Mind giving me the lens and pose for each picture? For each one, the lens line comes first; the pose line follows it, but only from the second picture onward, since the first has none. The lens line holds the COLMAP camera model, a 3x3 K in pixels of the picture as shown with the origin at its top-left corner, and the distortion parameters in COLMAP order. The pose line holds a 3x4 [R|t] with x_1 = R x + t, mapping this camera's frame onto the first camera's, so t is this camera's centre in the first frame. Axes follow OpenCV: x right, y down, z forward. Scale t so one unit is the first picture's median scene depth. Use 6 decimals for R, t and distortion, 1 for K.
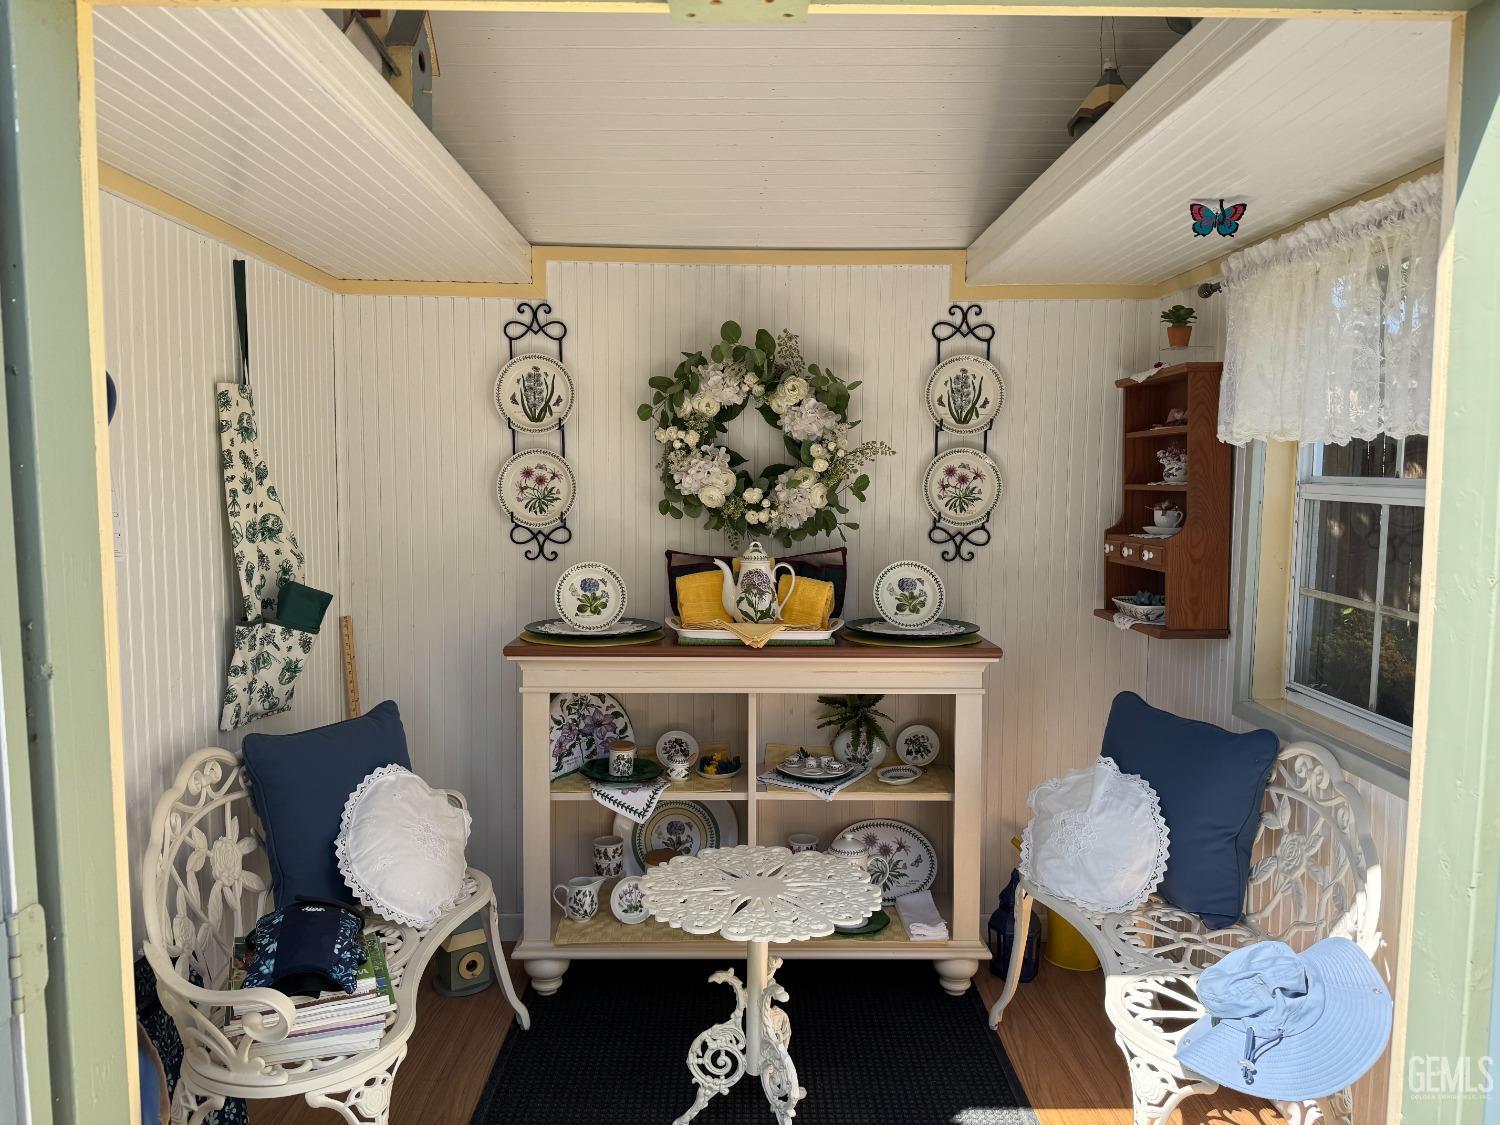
lens RADIAL K [[1039.4, 0, 750.0], [0, 1039.4, 562.5], [0, 0, 1]] dist [0.072984, -0.083393]
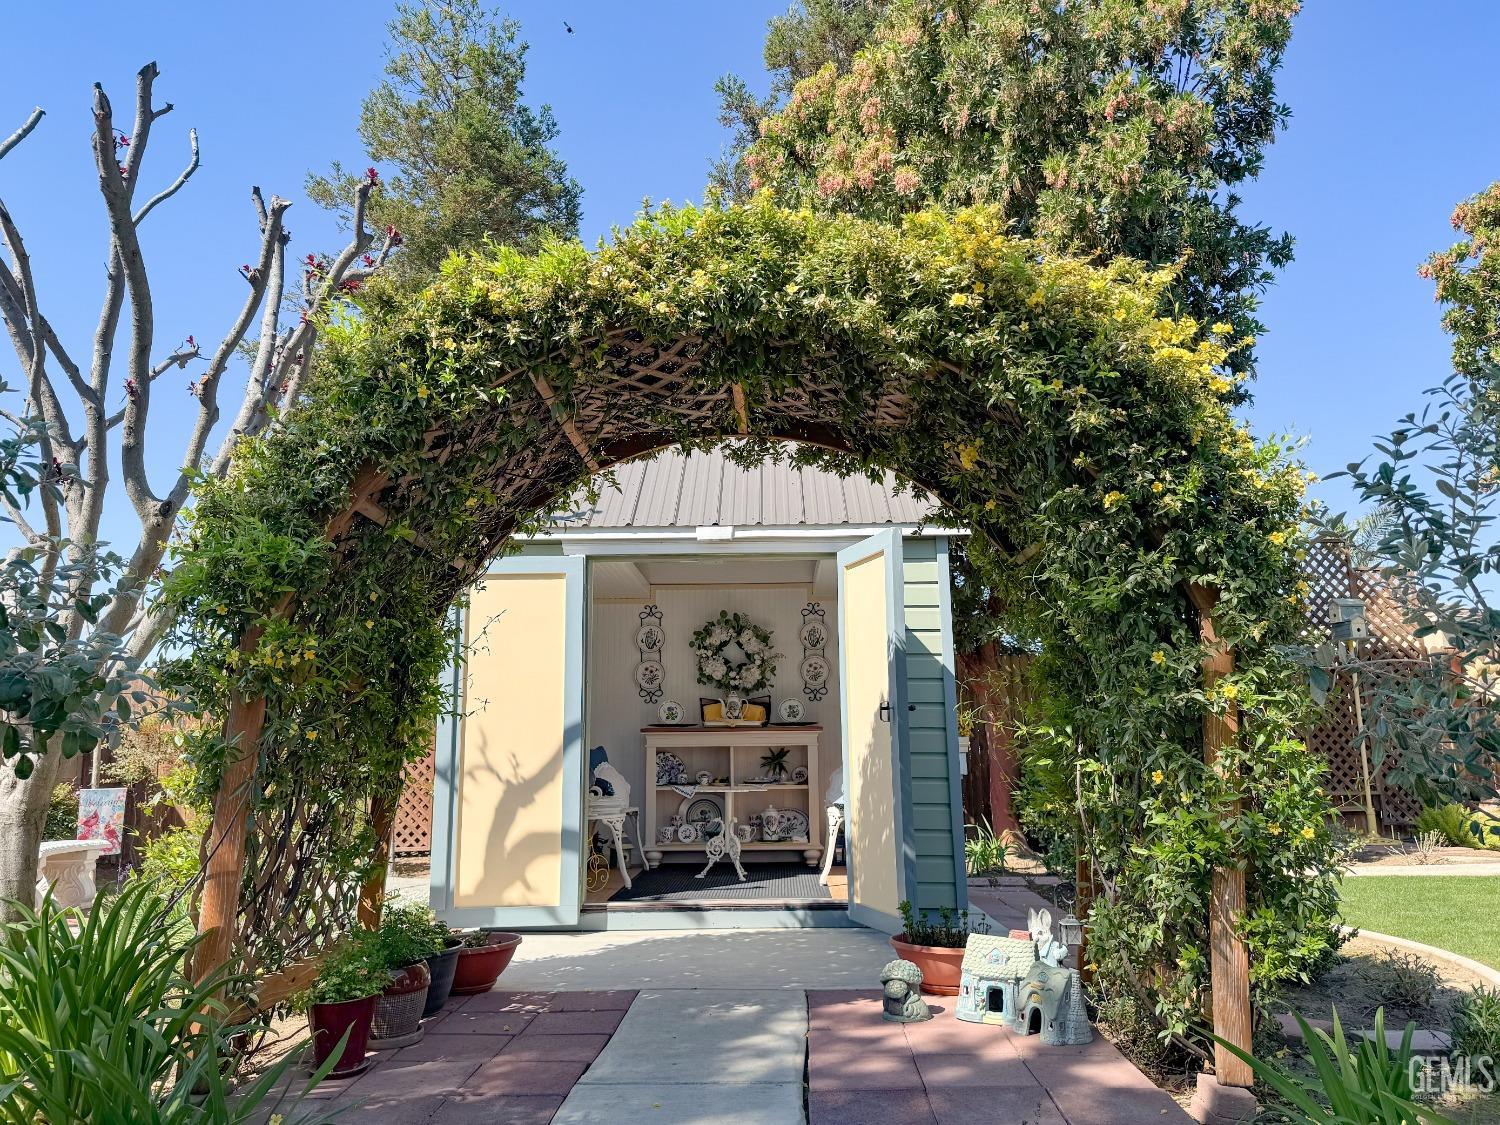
lens RADIAL K [[1039.4, 0, 750.0], [0, 1039.4, 562.5], [0, 0, 1]] dist [0.072984, -0.083393]
pose [[0.999025, -0.021977, -0.038301, 0.152755], [0.010829, 0.962802, -0.269990, 0.372098], [0.042810, 0.269312, 0.962101, -1.597263]]
